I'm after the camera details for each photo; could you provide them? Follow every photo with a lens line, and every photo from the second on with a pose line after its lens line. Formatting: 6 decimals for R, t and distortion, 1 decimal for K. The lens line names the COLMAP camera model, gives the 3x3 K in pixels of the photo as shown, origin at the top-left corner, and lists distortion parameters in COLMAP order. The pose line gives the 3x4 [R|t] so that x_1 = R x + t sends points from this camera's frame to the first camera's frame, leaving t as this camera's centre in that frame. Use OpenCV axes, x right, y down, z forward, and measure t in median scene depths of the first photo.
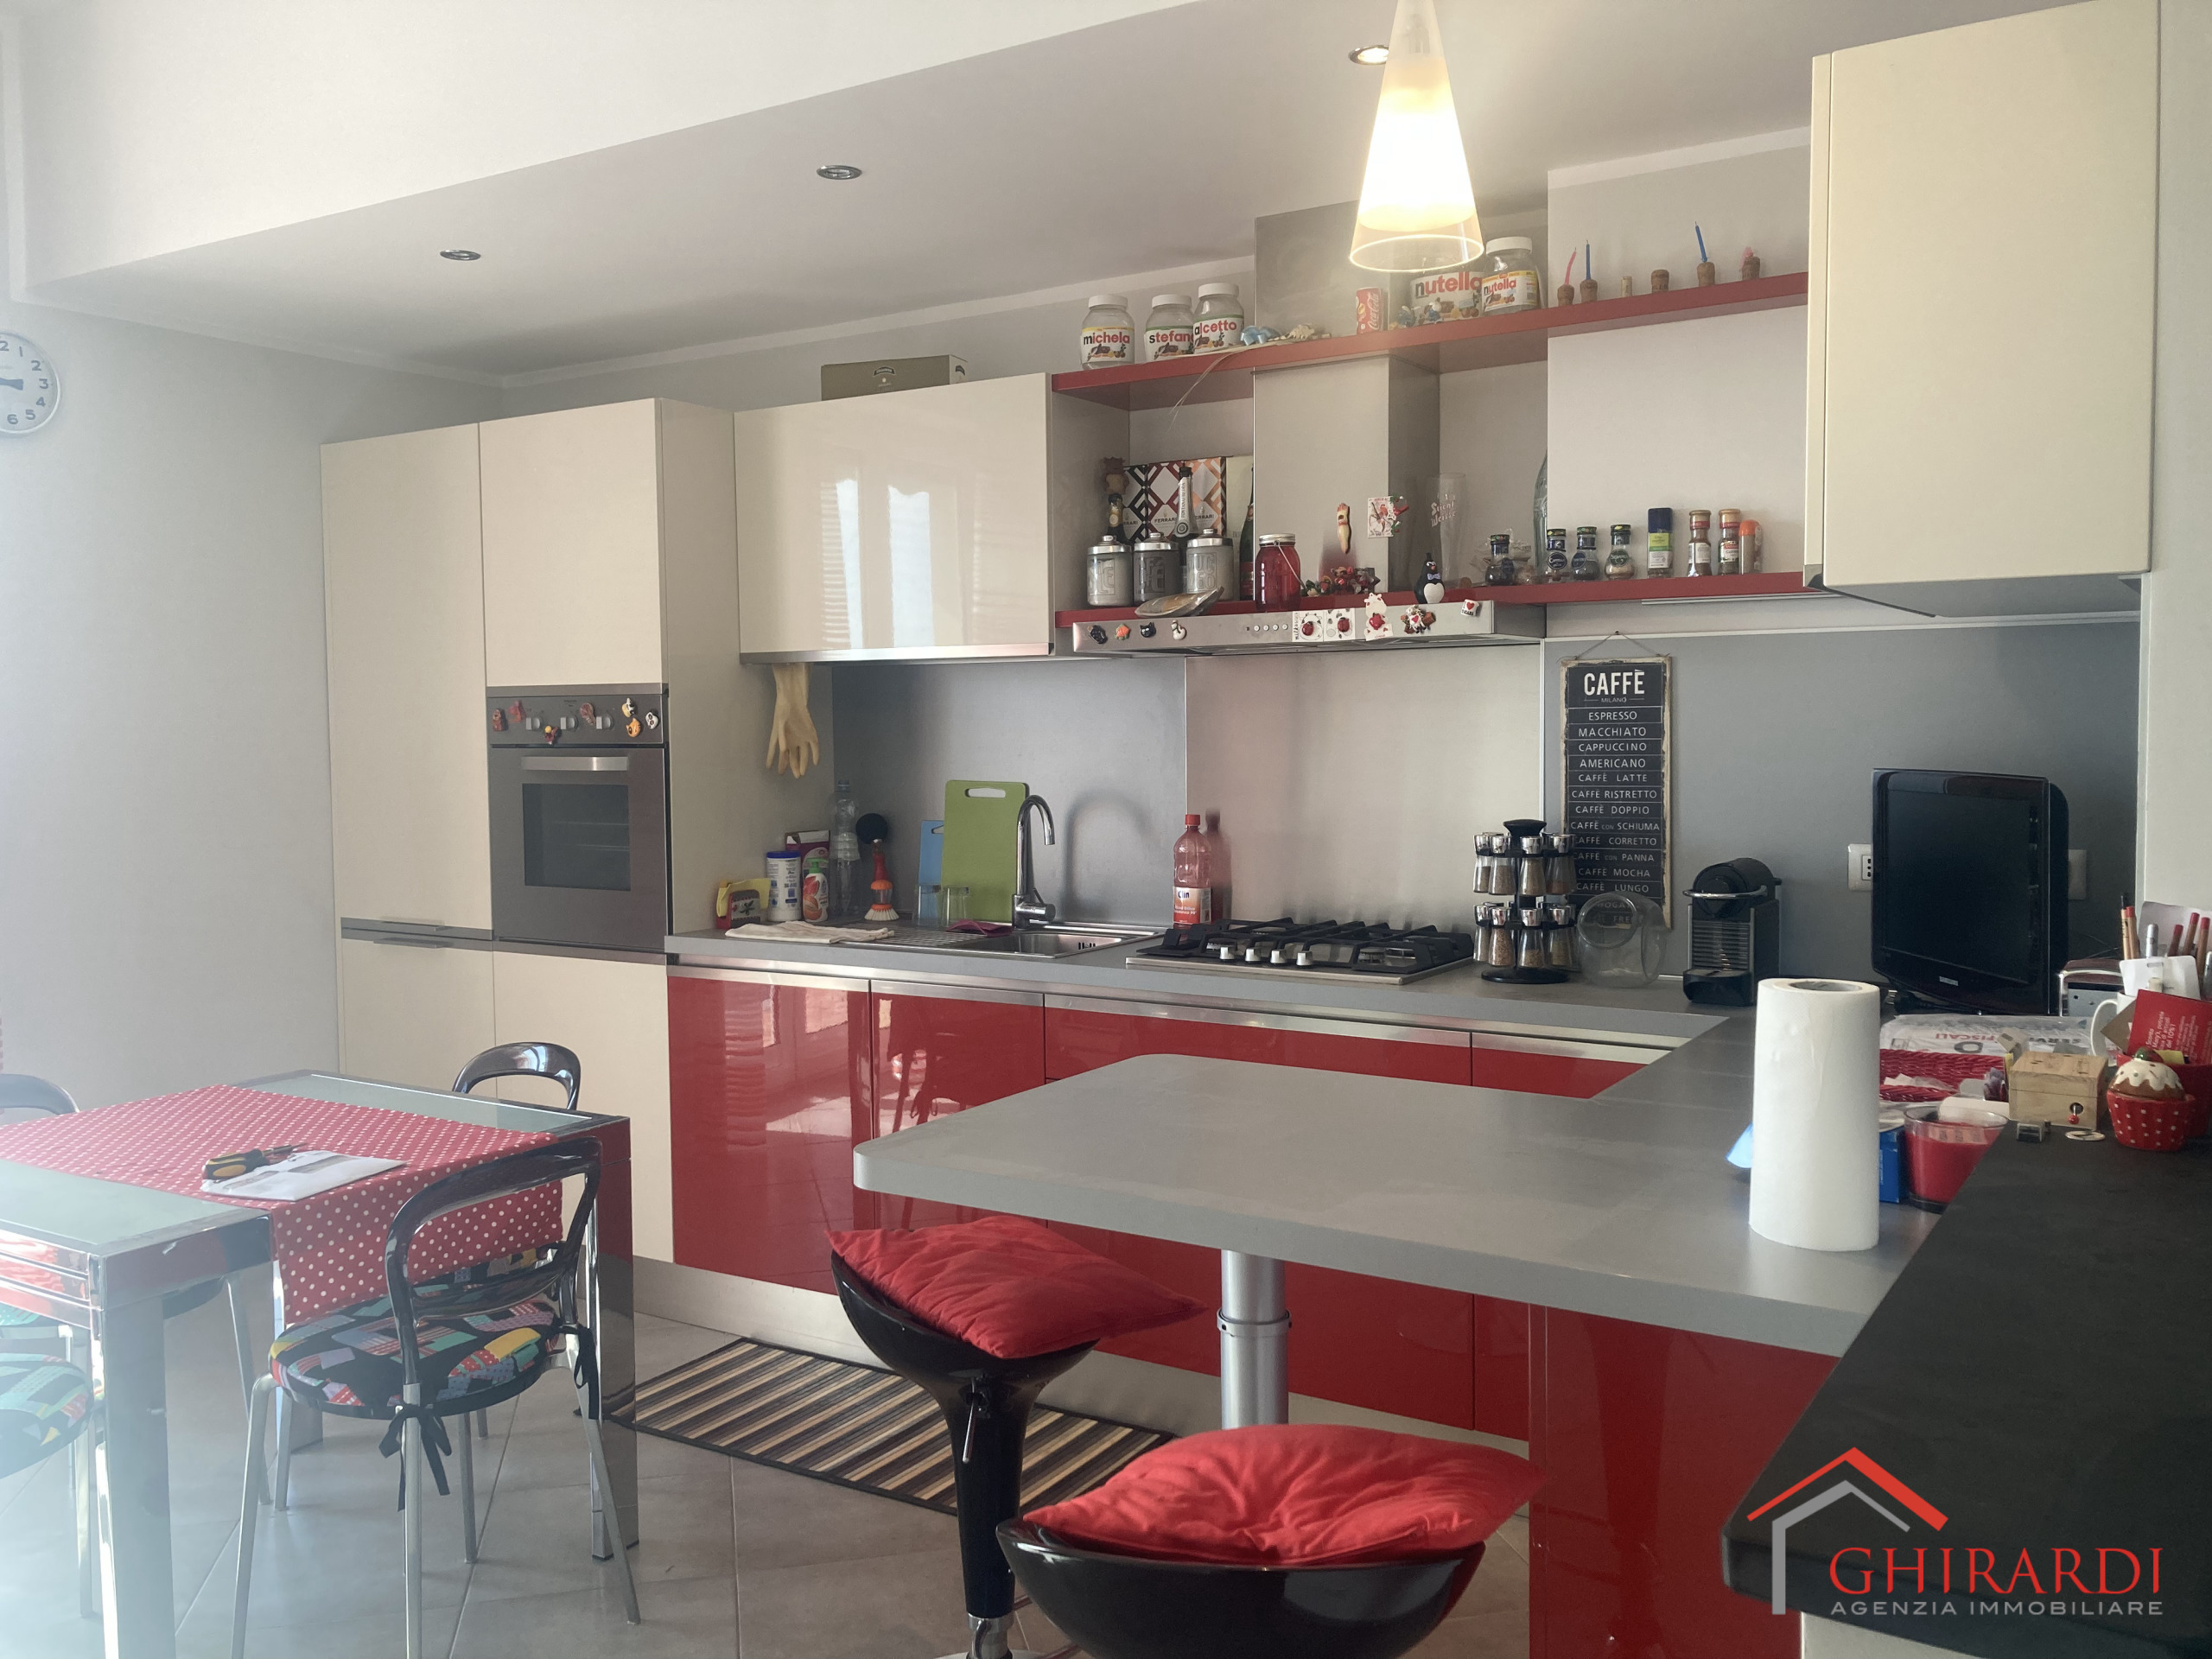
lens RADIAL K [[1814.8, 0, 1111.0], [0, 1814.8, 821.4], [0, 0, 1]] dist [0.046464, -0.034145]
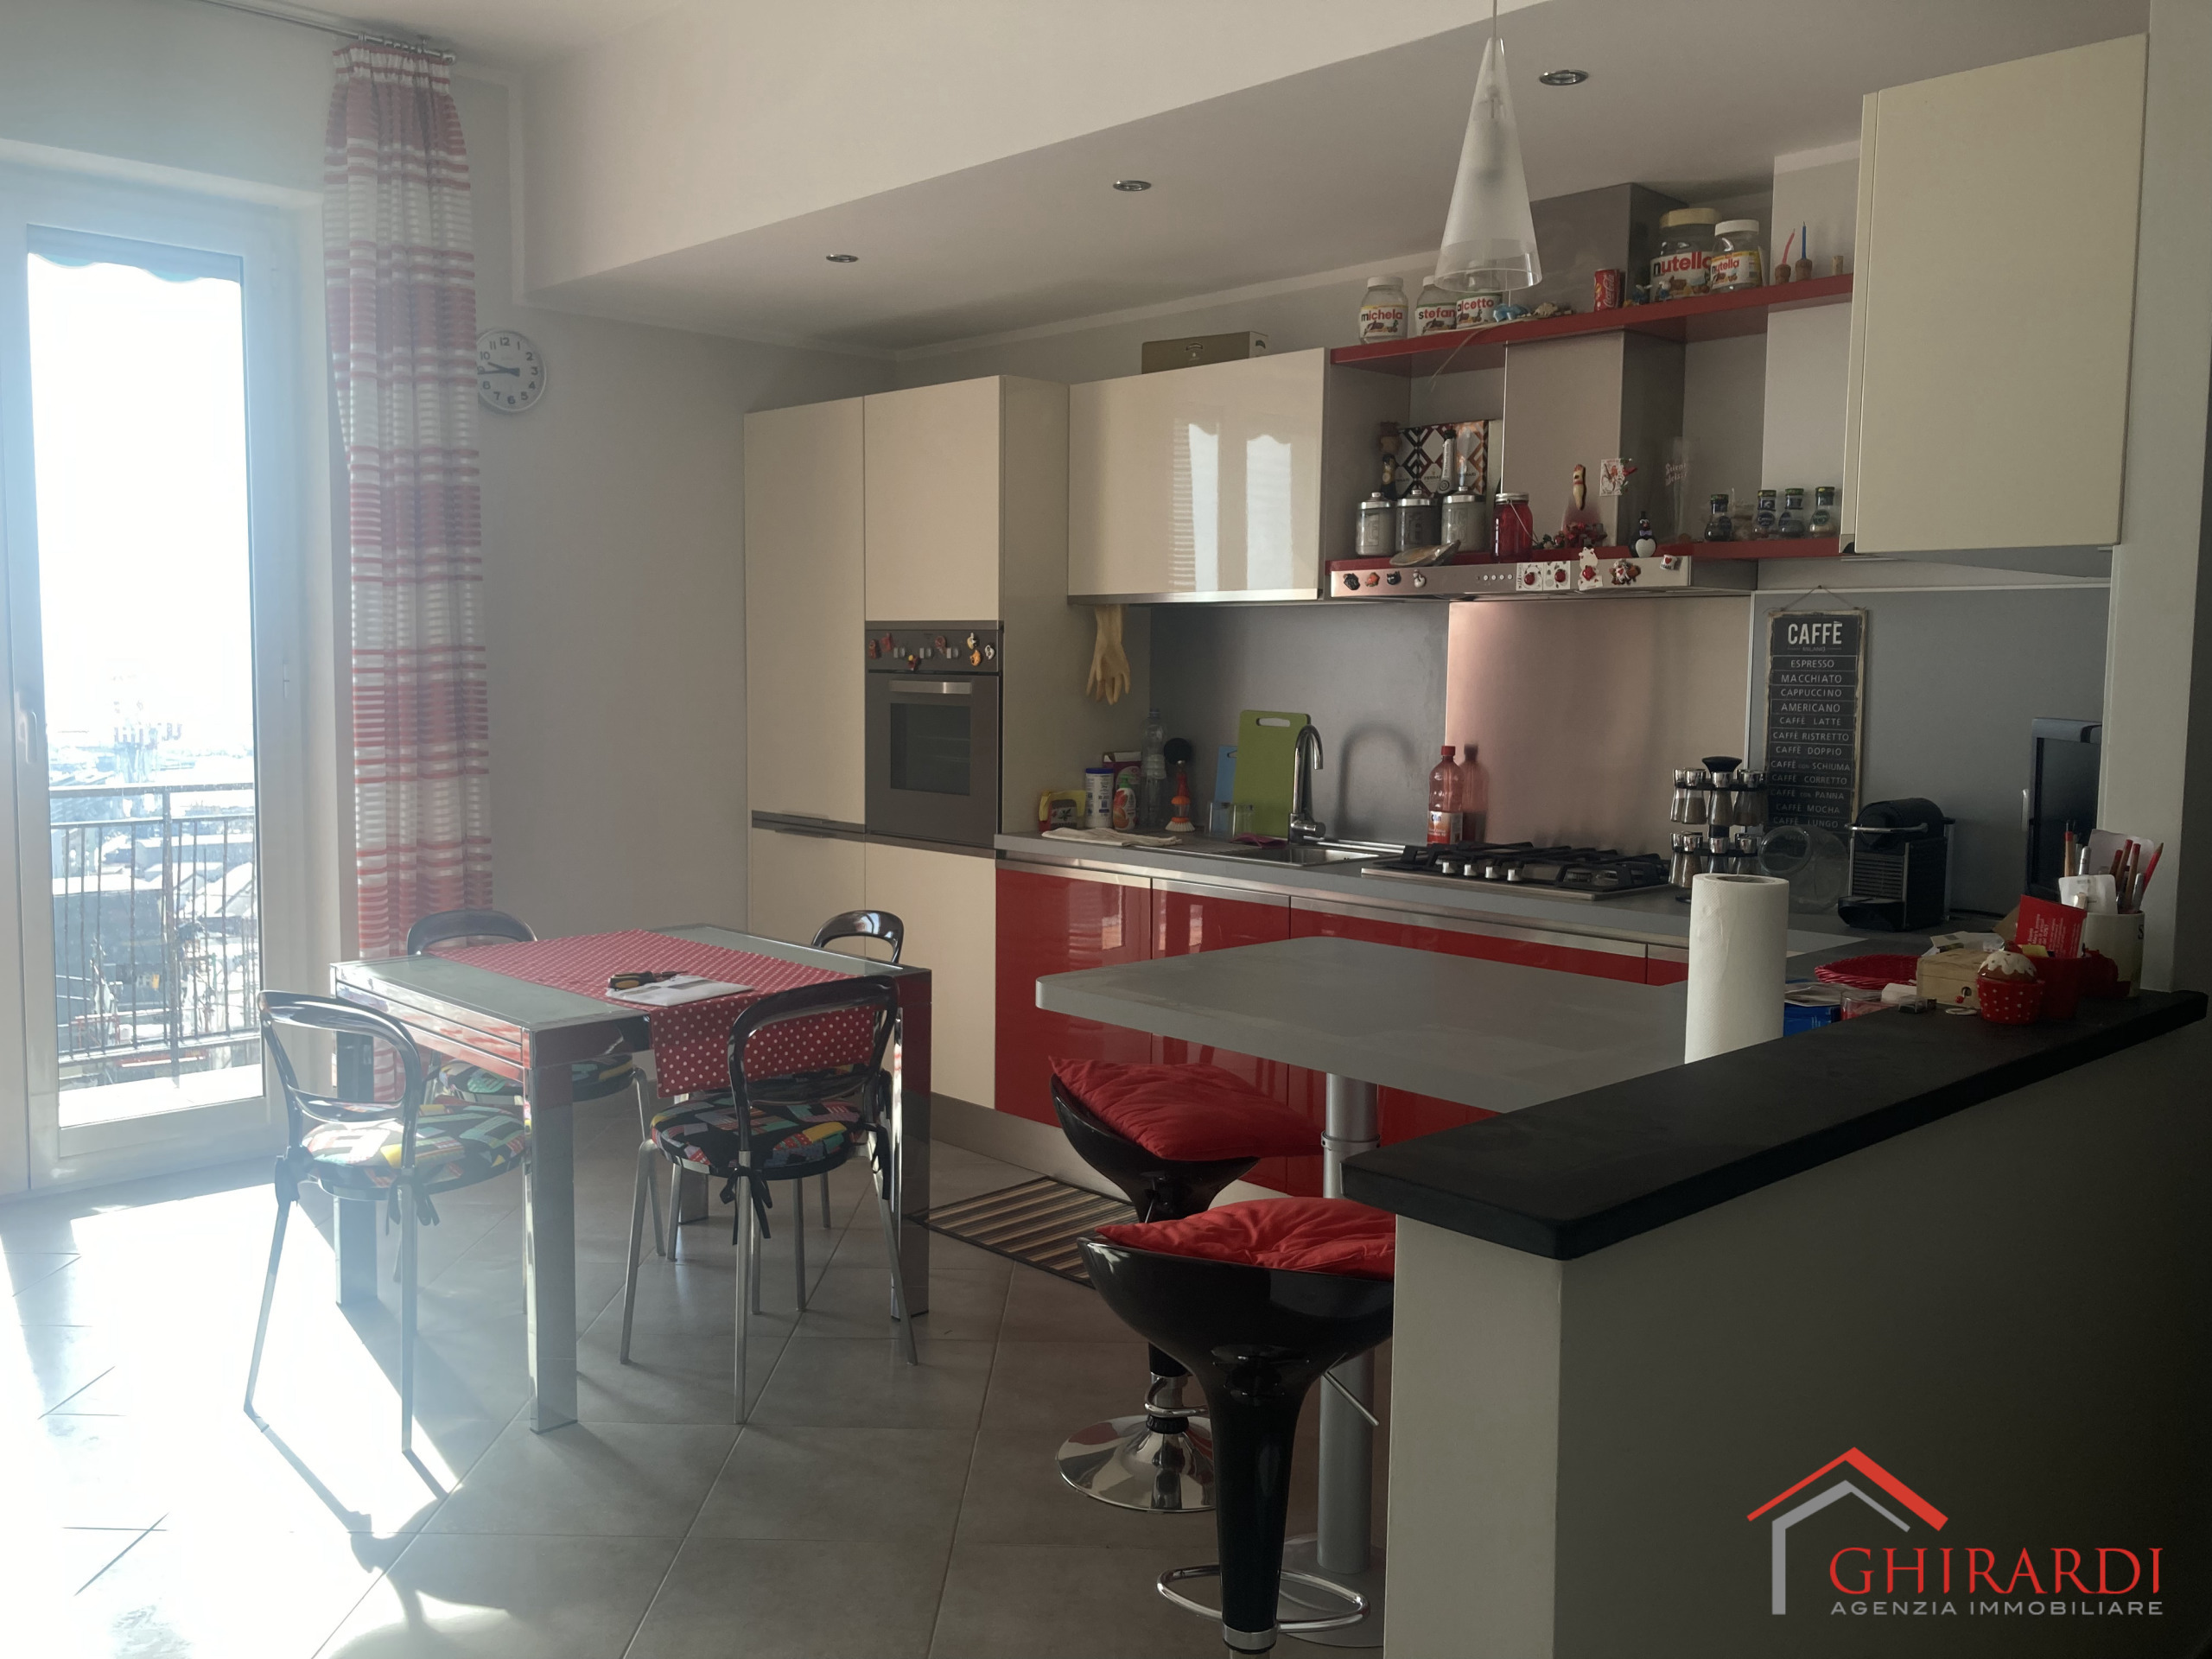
lens RADIAL K [[1814.8, 0, 1125.2], [0, 1814.8, 828.5], [0, 0, 1]] dist [0.046464, -0.034145]
pose [[0.972571, 0.043478, -0.228505, 0.129019], [-0.035018, 0.998547, 0.040948, 0.009665], [0.229954, -0.031823, 0.972681, -0.151242]]
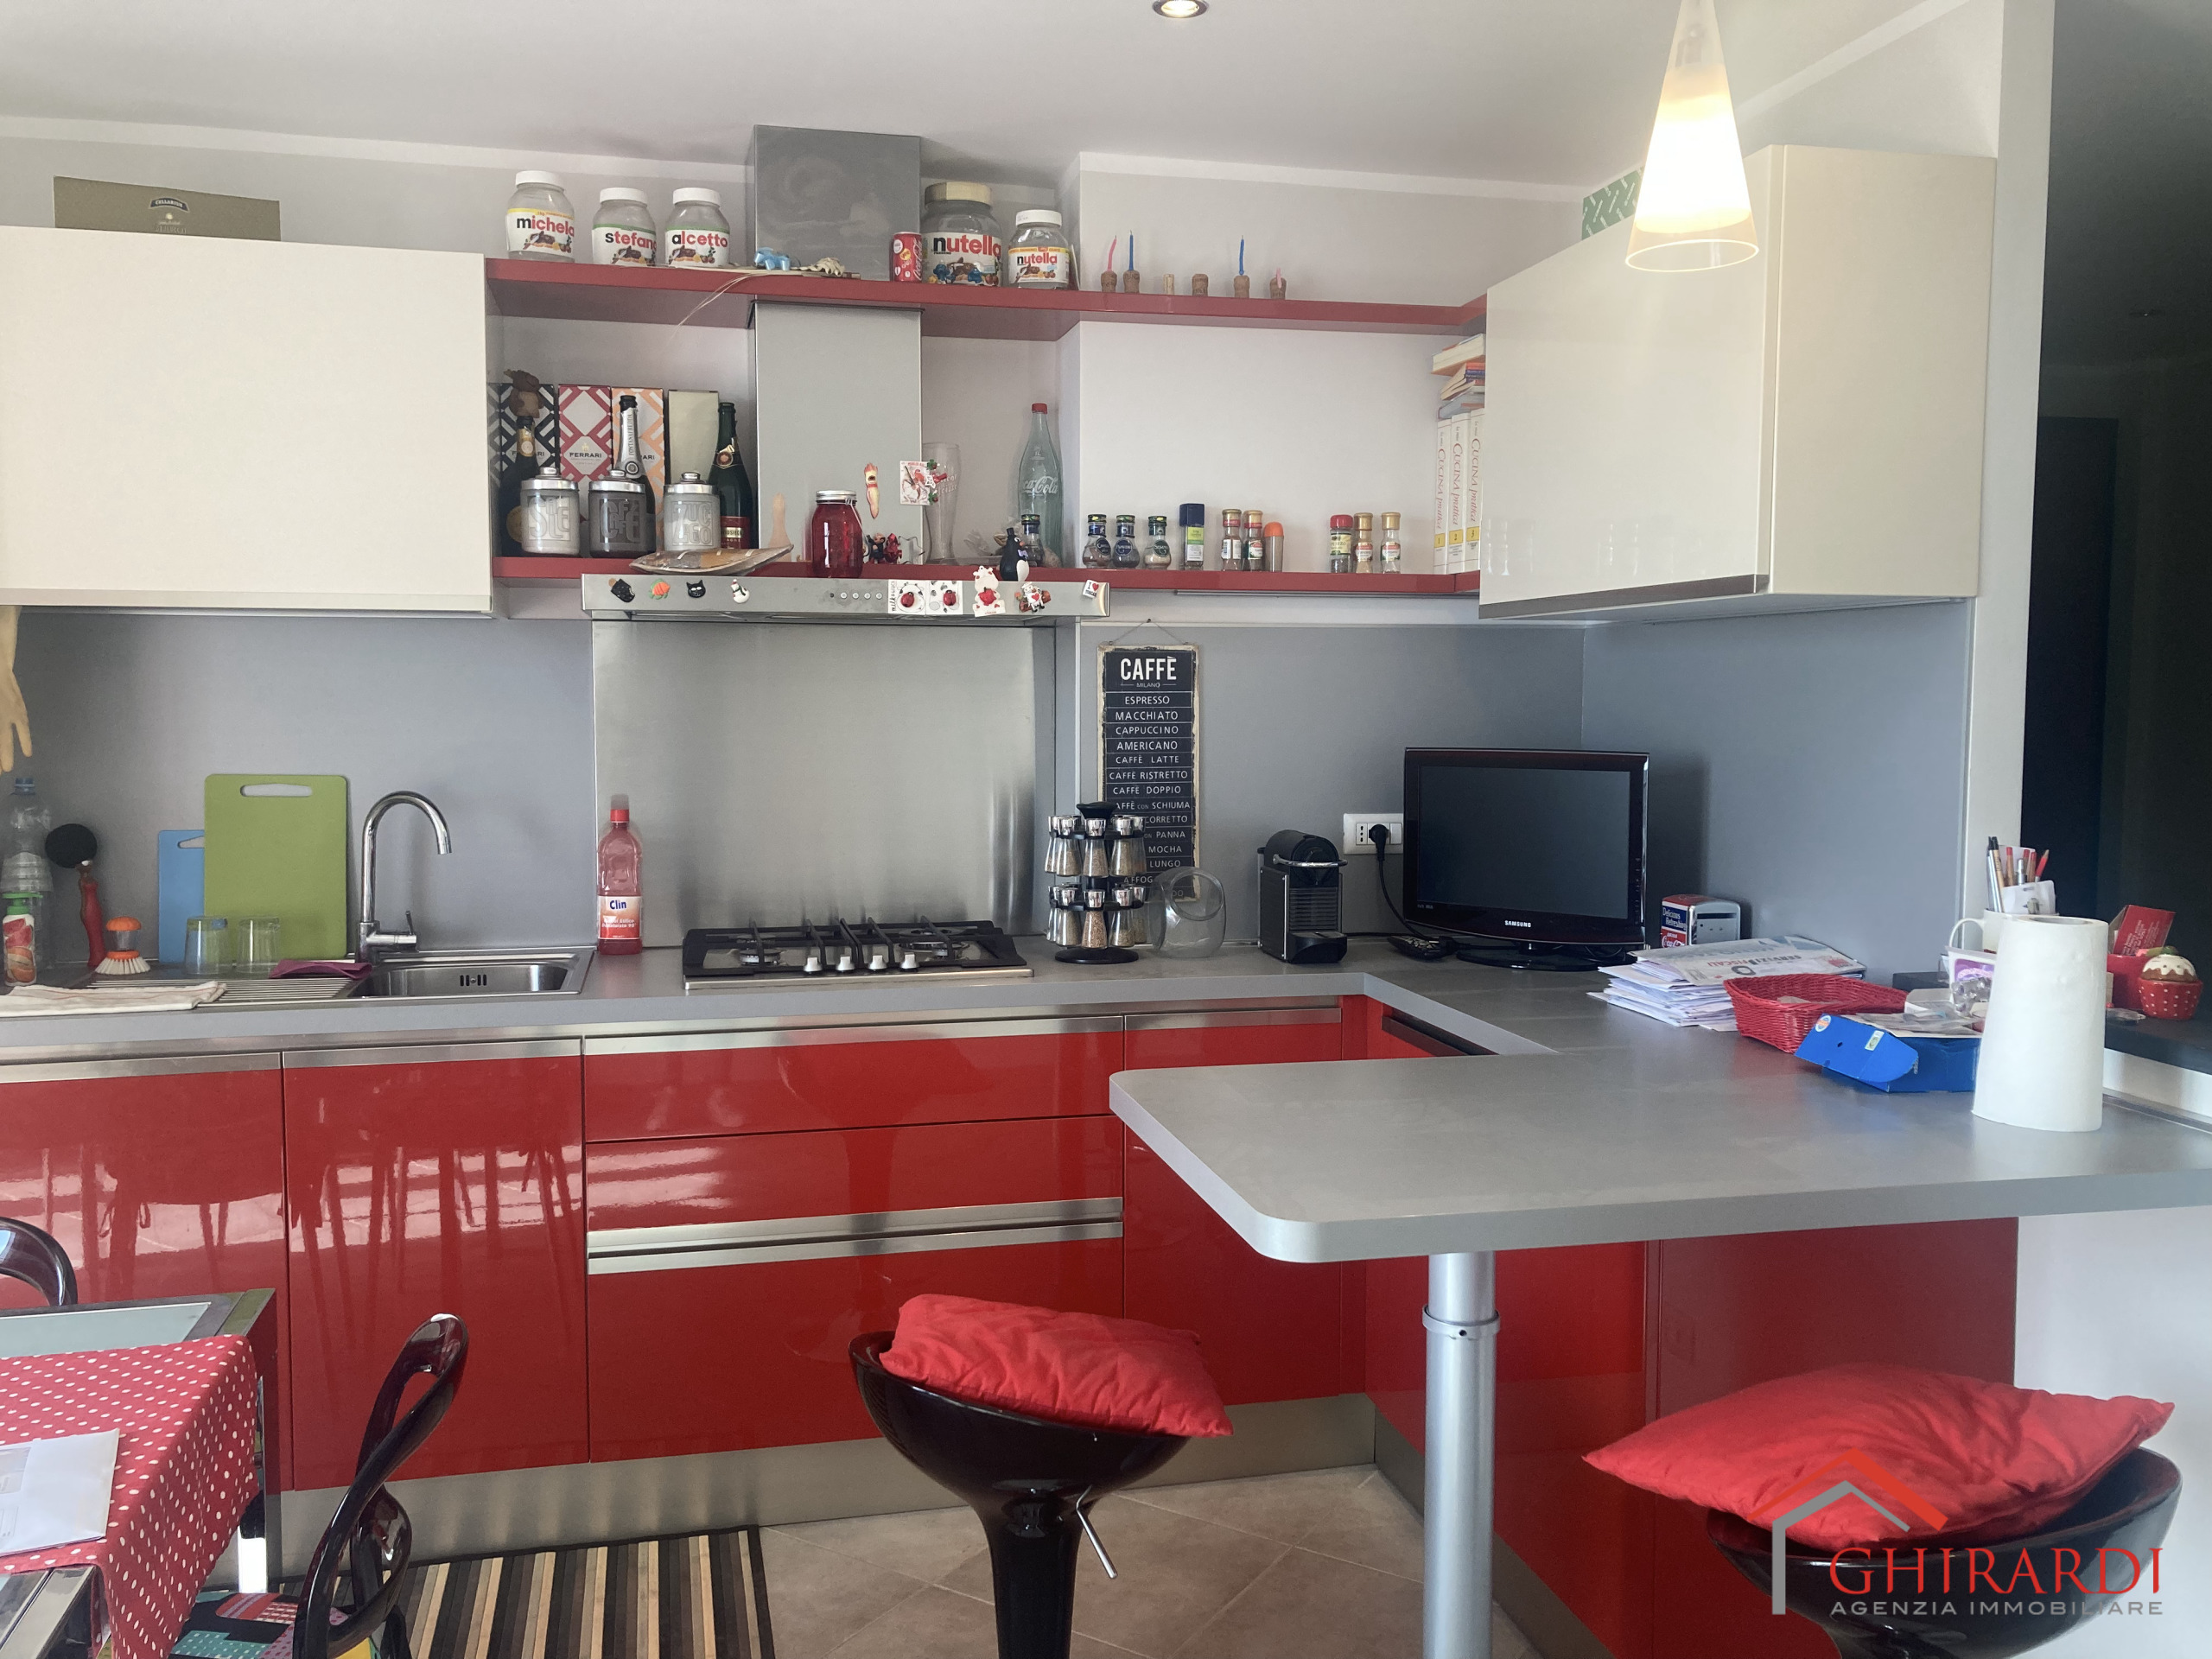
lens RADIAL K [[1814.8, 0, 1097.7], [0, 1814.8, 840.0], [0, 0, 1]] dist [0.046464, -0.034145]
pose [[0.705480, -0.044906, 0.707306, -0.474011], [0.030318, 0.998989, 0.033185, -0.013150], [-0.708081, -0.001967, 0.706129, 0.286659]]
